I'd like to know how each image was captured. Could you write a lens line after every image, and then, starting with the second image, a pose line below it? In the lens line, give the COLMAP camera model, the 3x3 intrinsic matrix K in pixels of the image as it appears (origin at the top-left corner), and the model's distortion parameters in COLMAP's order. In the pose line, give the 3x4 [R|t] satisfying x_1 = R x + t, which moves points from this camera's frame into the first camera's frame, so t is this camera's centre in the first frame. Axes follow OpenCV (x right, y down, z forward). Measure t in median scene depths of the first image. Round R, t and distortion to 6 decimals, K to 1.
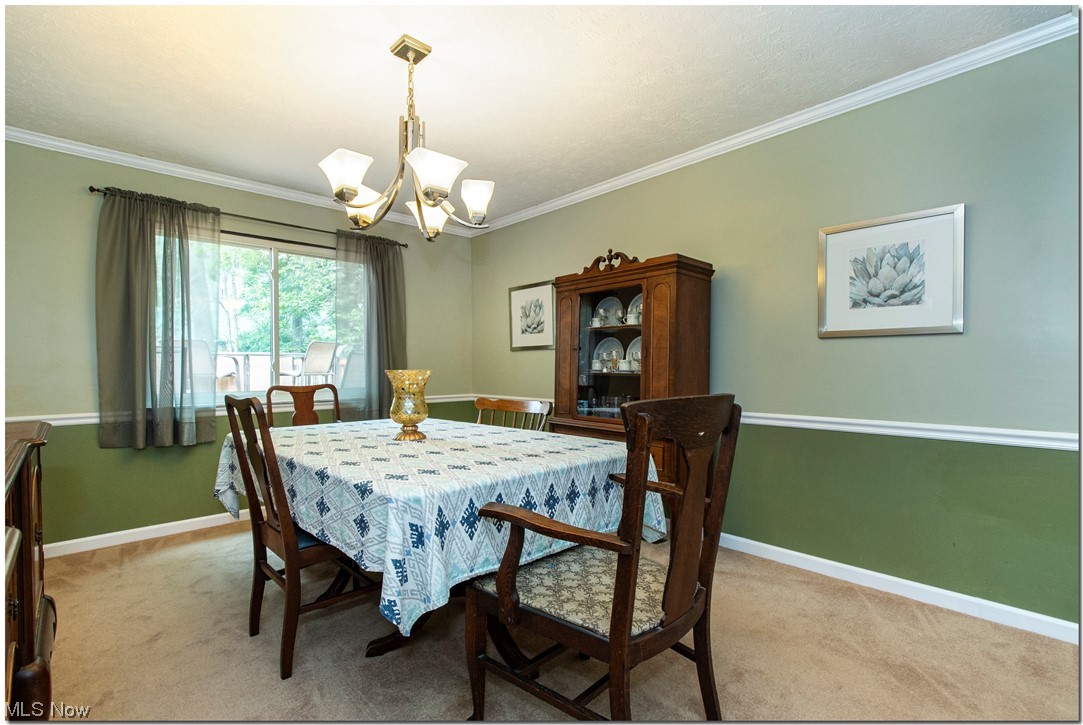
lens RADIAL K [[492.6, 0, 541.8], [0, 492.6, 365.5], [0, 0, 1]] dist [0.005398, 0.000100]
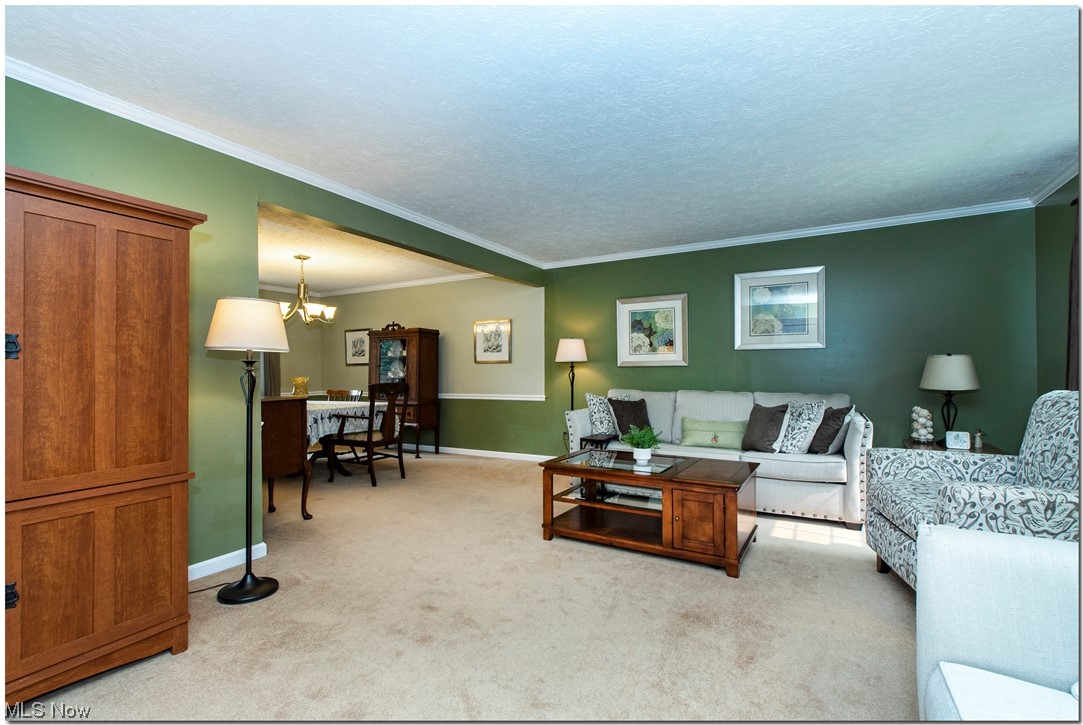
lens RADIAL K [[492.6, 0, 551.0], [0, 492.6, 366.3], [0, 0, 1]] dist [0.005398, 0.000100]
pose [[0.949547, -0.002377, 0.313617, 0.126475], [0.004784, 0.999965, -0.006905, -0.019311], [-0.313589, 0.008057, 0.949525, -1.416594]]
